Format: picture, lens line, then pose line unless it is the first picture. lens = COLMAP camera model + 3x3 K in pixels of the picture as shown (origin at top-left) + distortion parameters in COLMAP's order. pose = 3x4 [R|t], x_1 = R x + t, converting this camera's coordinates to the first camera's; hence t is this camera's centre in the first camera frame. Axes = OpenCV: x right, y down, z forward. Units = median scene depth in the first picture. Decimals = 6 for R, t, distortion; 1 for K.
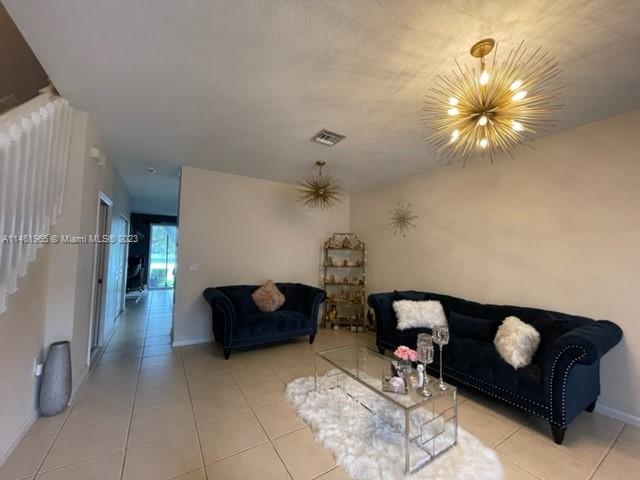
lens RADIAL K [[258.2, 0, 320.1], [0, 258.2, 240.4], [0, 0, 1]] dist [0.001399, 0.000543]
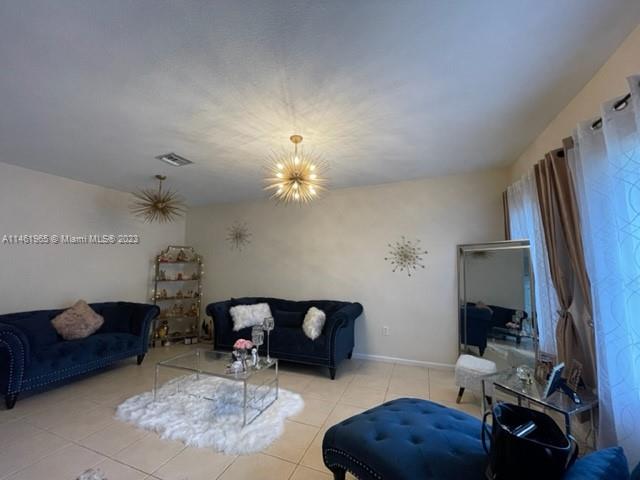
lens RADIAL K [[258.2, 0, 320.6], [0, 258.2, 238.8], [0, 0, 1]] dist [0.001399, 0.000543]
pose [[0.804001, 0.040324, 0.593259, -0.117236], [-0.011178, 0.998547, -0.052723, -0.019072], [-0.594523, 0.035758, 0.803283, -0.231602]]
